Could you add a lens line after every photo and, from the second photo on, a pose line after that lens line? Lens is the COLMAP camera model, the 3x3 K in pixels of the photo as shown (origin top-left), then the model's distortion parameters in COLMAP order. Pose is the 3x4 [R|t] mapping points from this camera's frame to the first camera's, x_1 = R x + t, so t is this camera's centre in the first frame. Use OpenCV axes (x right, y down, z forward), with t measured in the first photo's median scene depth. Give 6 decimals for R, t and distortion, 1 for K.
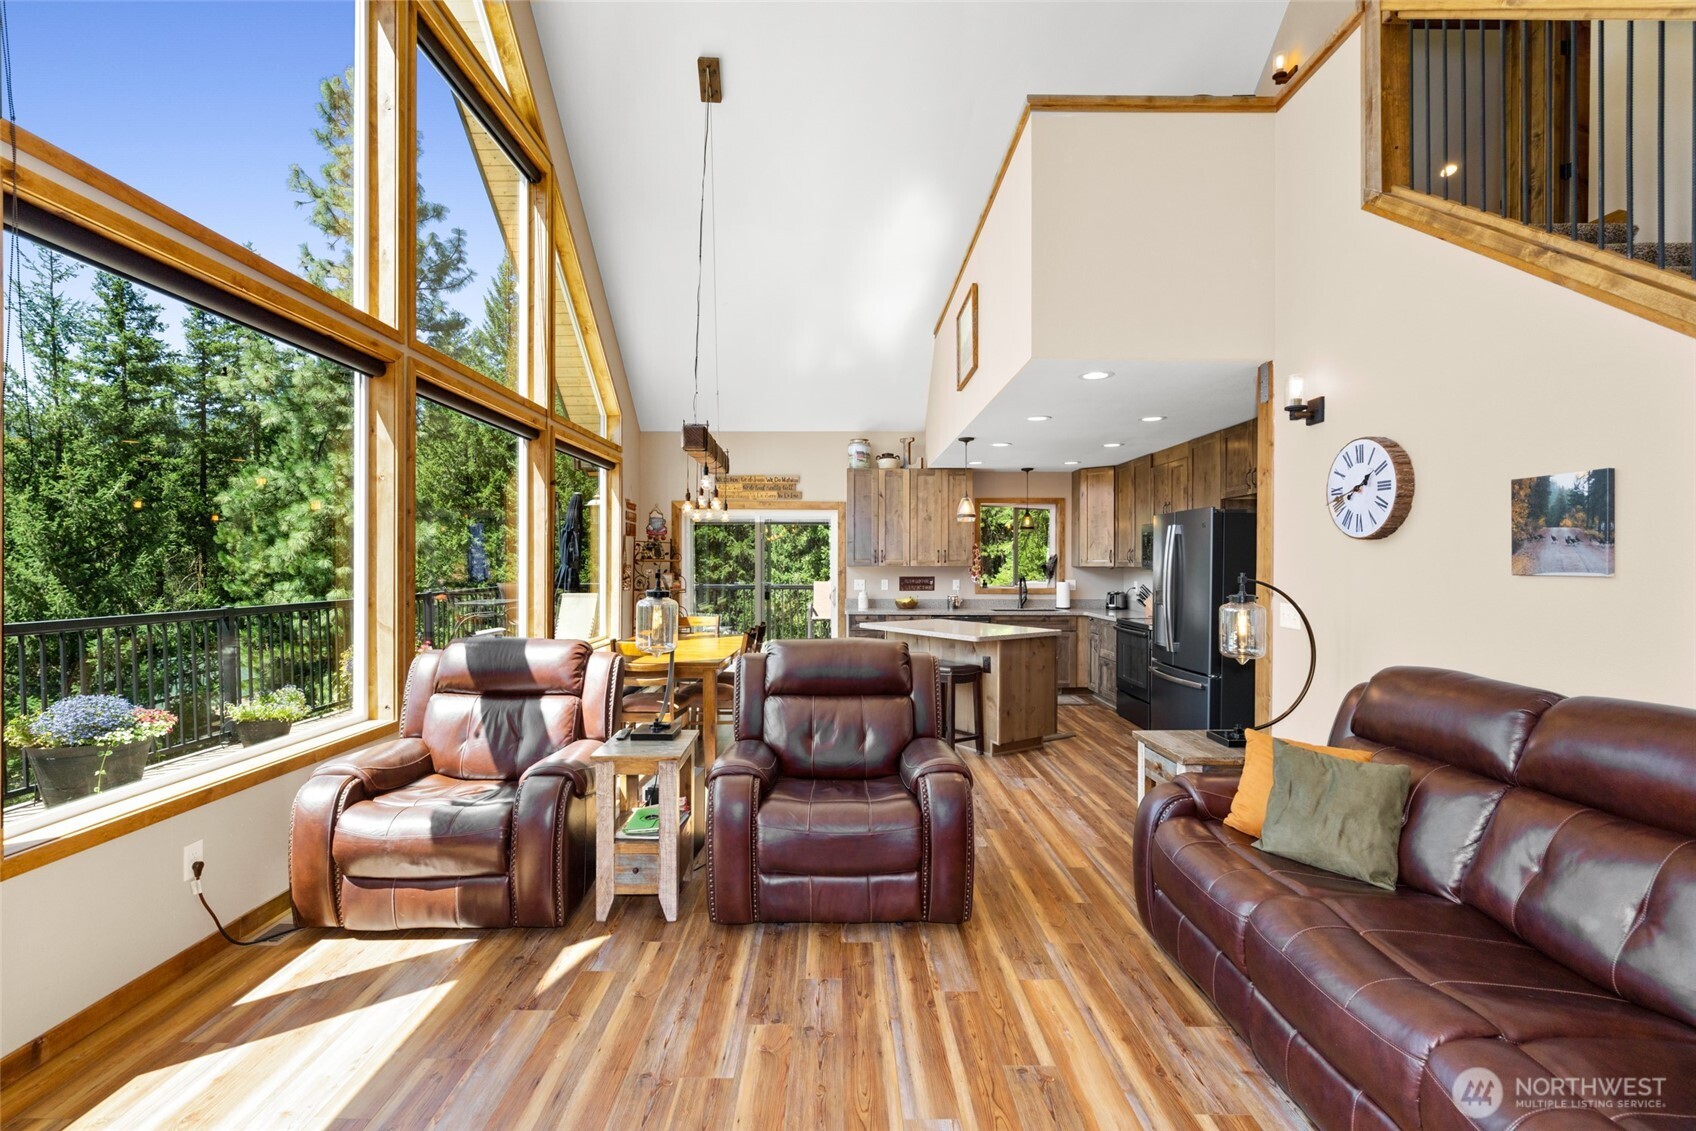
lens RADIAL K [[760.6, 0, 833.8], [0, 760.6, 570.4], [0, 0, 1]] dist [-0.010388, 0.005399]
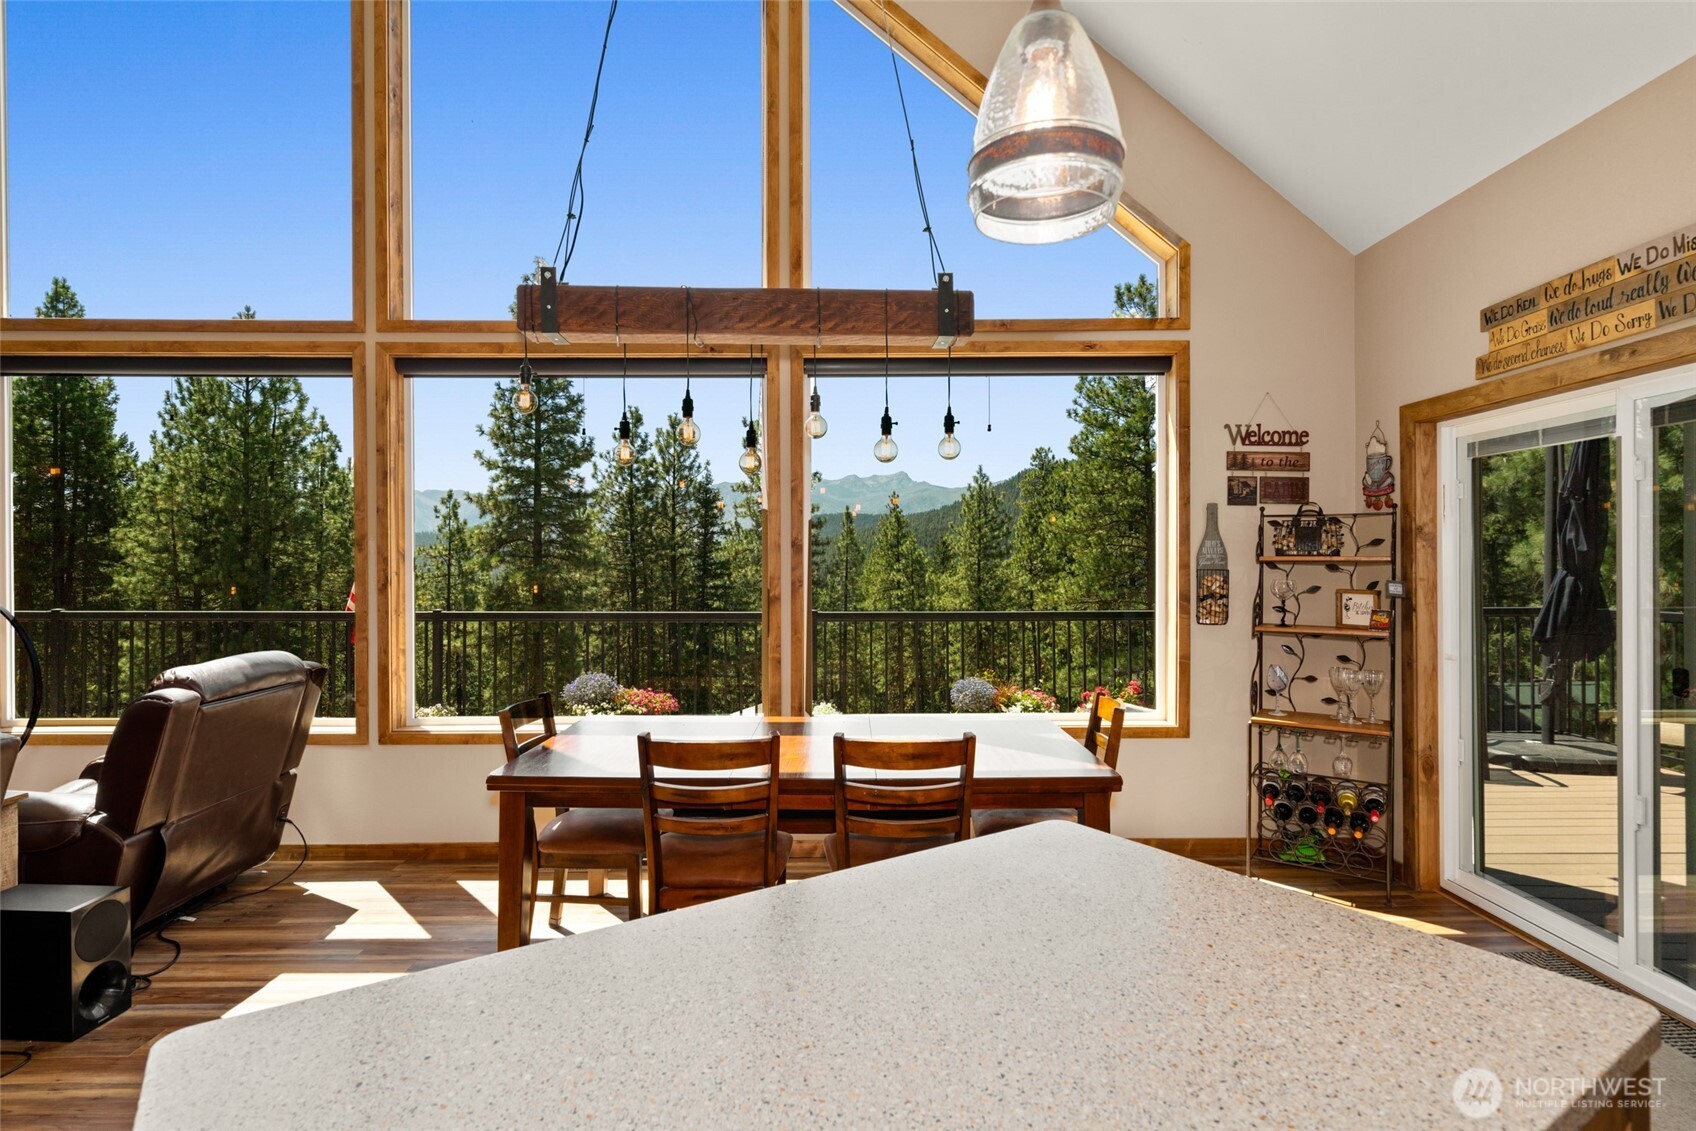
lens RADIAL K [[865.8, 0, 833.0], [0, 865.8, 567.2], [0, 0, 1]] dist [0.000704, 0.001830]
pose [[0.012125, -0.000048, -0.999926, 0.579470], [-0.008067, 0.999967, -0.000146, -0.015570], [0.999894, 0.008068, 0.012125, 1.786018]]
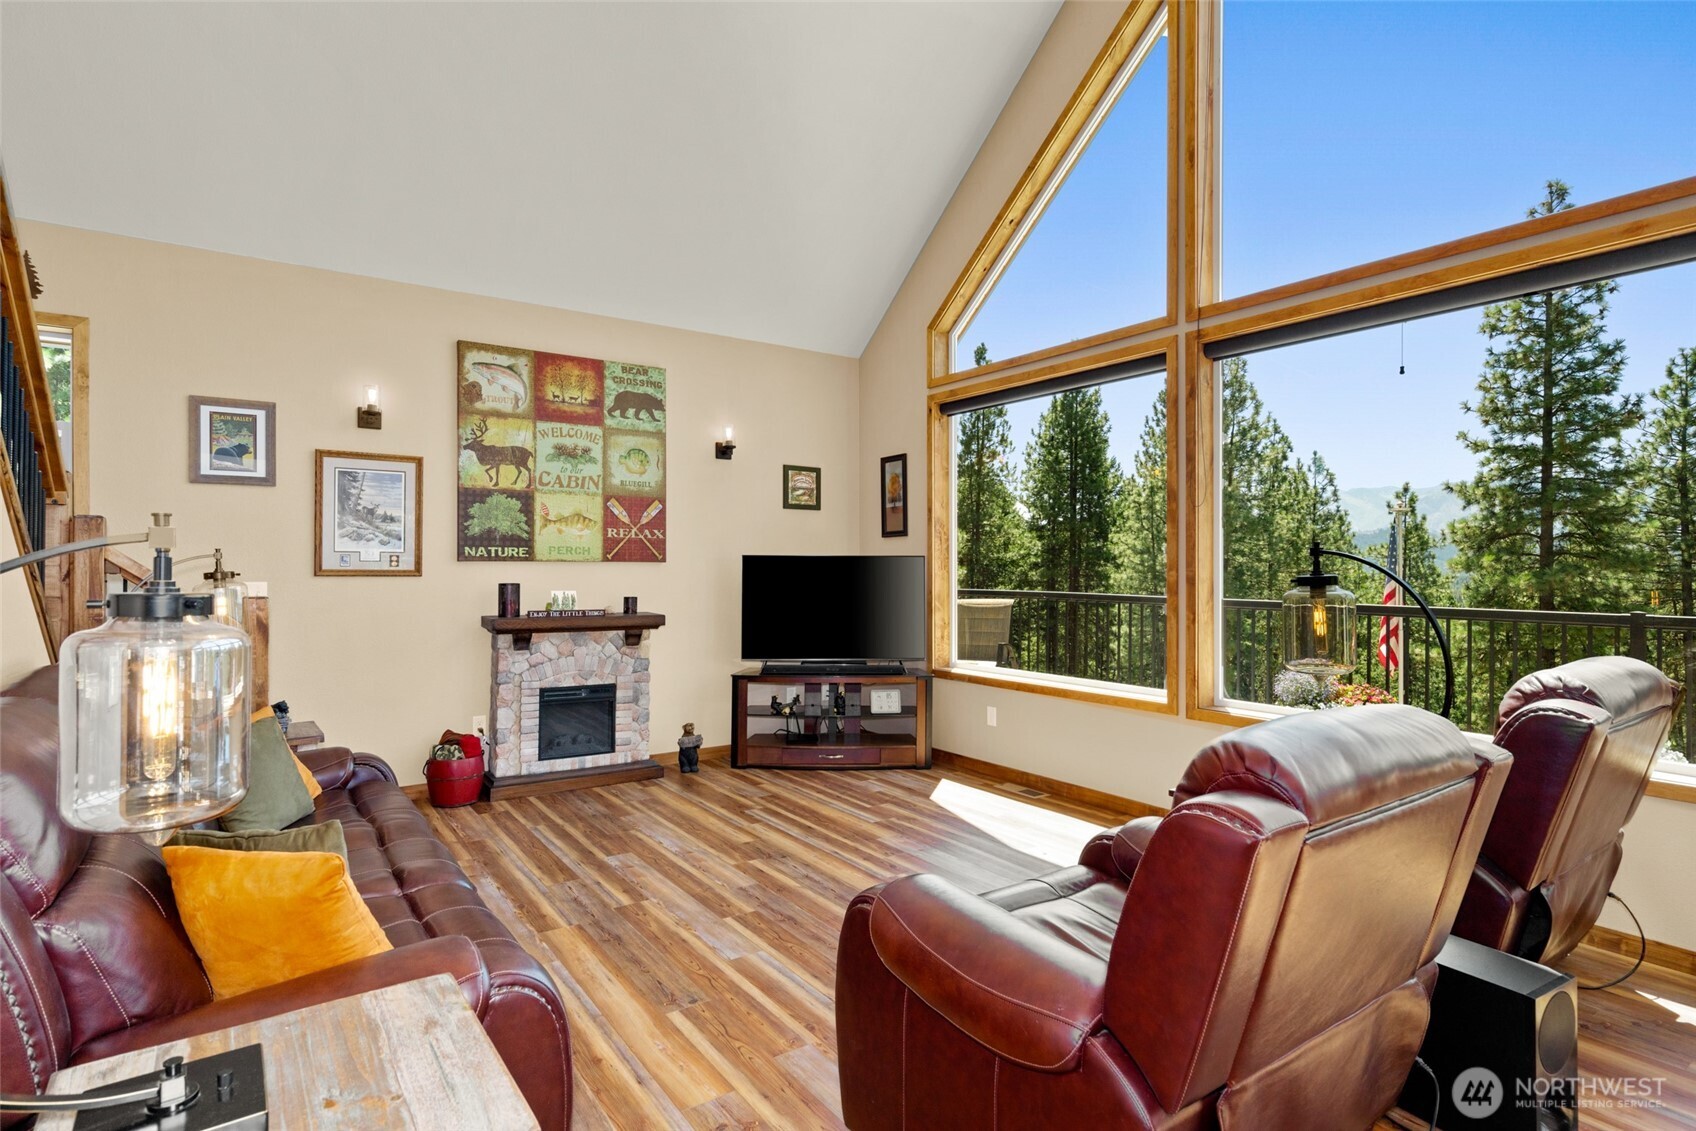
lens RADIAL K [[865.6, 0, 837.1], [0, 865.6, 557.1], [0, 0, 1]] dist [-0.000283, 0.000686]
pose [[-0.823557, -0.010969, -0.567127, 0.492470], [-0.010630, 0.999936, -0.003904, 0.017722], [0.567134, 0.002813, -0.823621, 1.334278]]
